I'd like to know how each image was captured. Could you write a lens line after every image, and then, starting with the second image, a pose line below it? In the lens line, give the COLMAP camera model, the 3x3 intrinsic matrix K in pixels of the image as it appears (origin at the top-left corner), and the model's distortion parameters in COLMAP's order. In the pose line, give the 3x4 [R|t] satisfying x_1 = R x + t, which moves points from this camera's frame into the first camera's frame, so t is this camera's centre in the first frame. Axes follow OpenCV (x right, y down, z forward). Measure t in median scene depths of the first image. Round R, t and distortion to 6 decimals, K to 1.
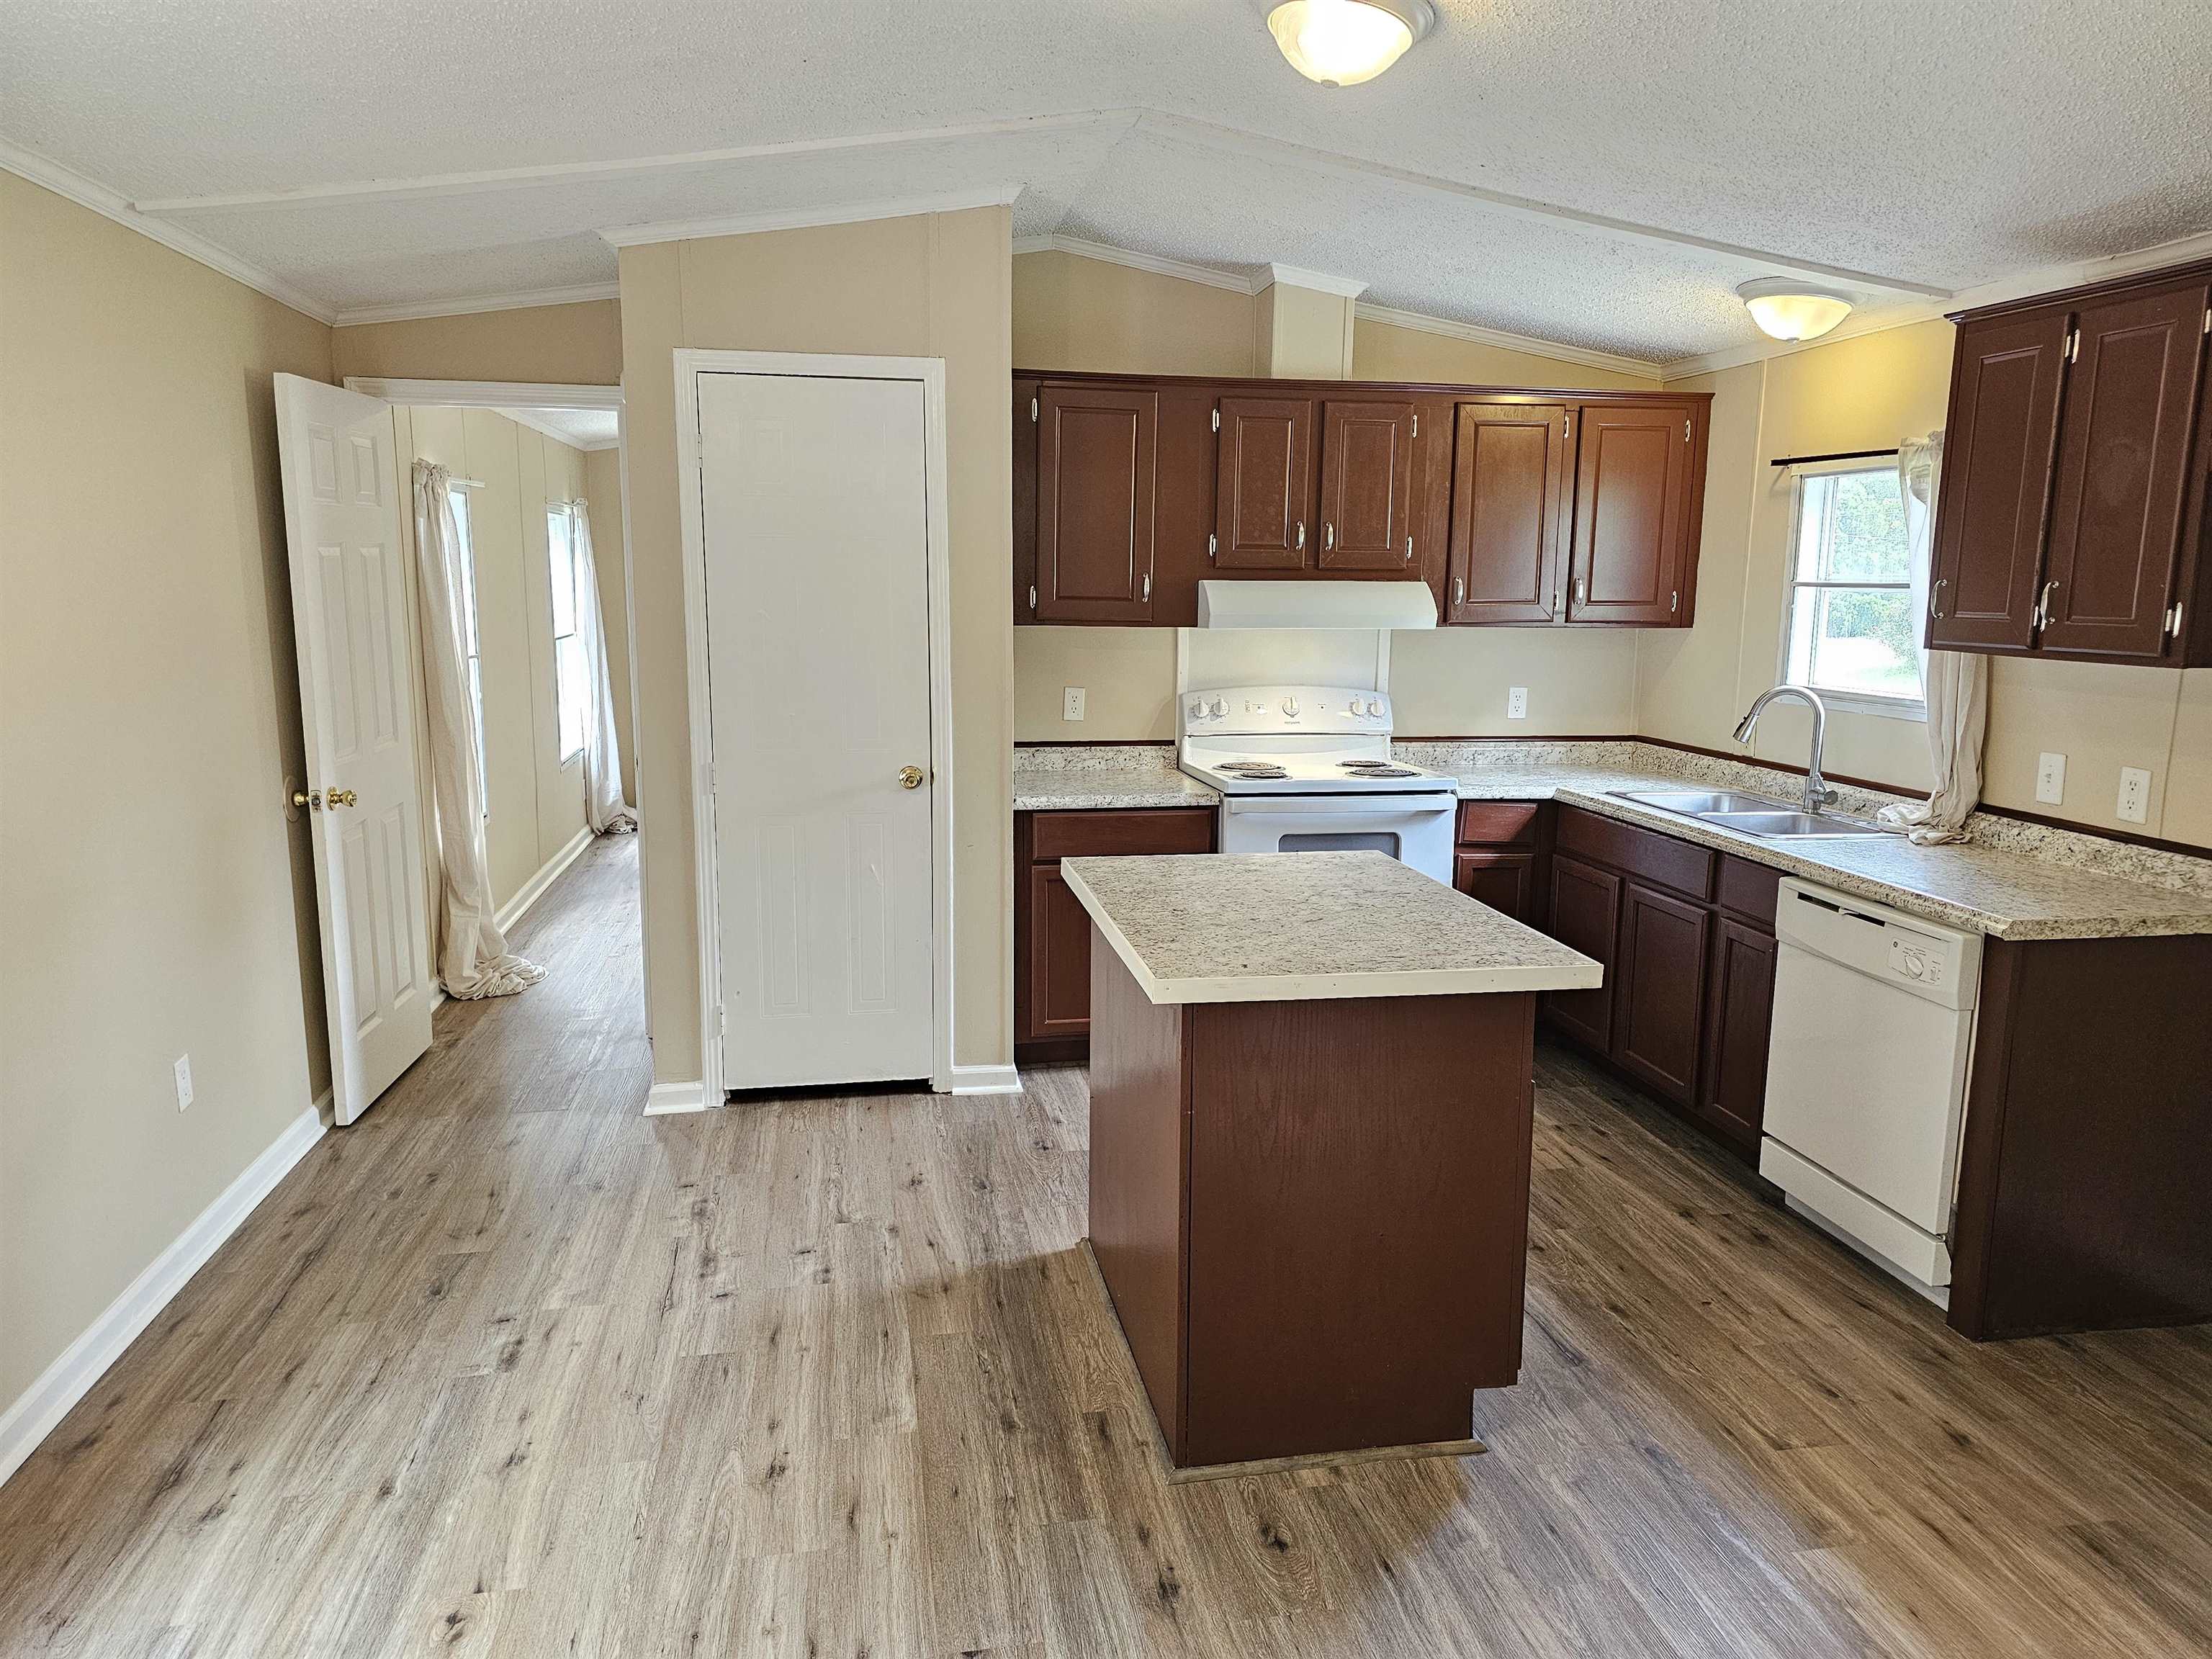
lens RADIAL K [[1543.6, 0, 1106.0], [0, 1543.6, 829.5], [0, 0, 1]] dist [0.105981, -0.094851]
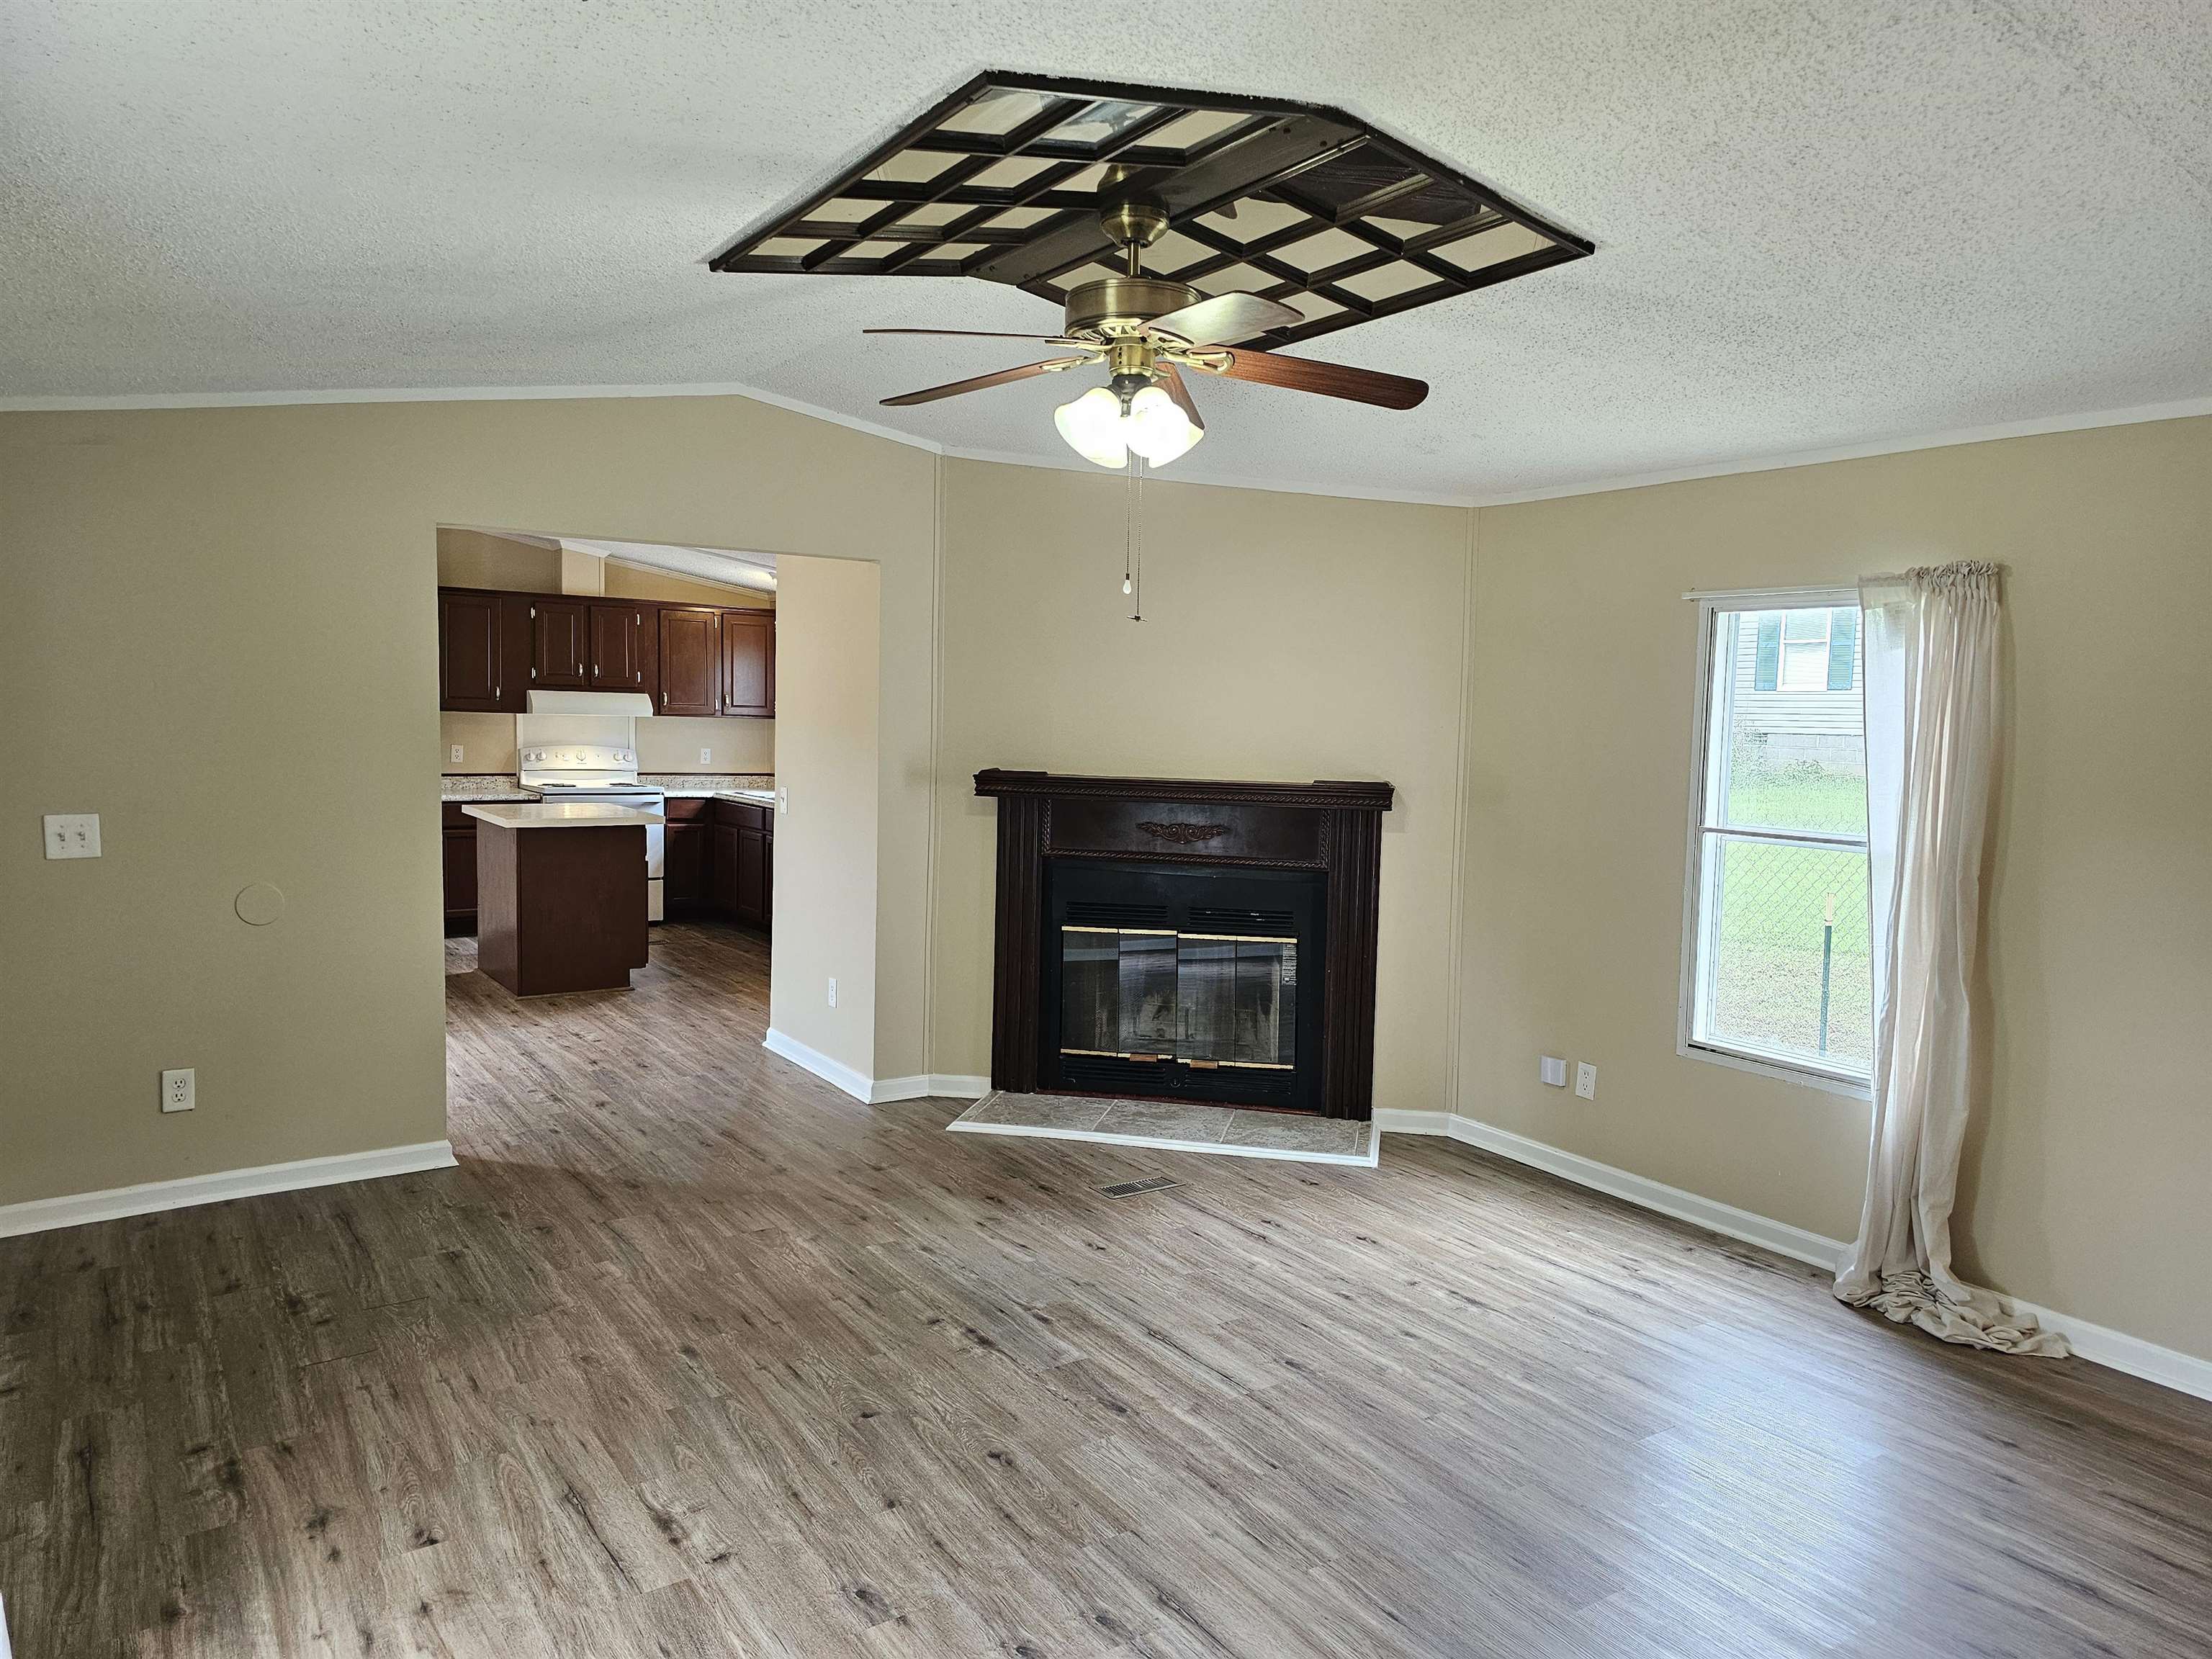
lens RADIAL K [[1543.6, 0, 1106.0], [0, 1543.6, 829.5], [0, 0, 1]] dist [0.105981, -0.094851]
pose [[0.915494, -0.017183, 0.401965, -0.069110], [0.049574, 0.996292, -0.070318, 0.192873], [-0.399267, 0.084303, 0.912951, -1.099140]]
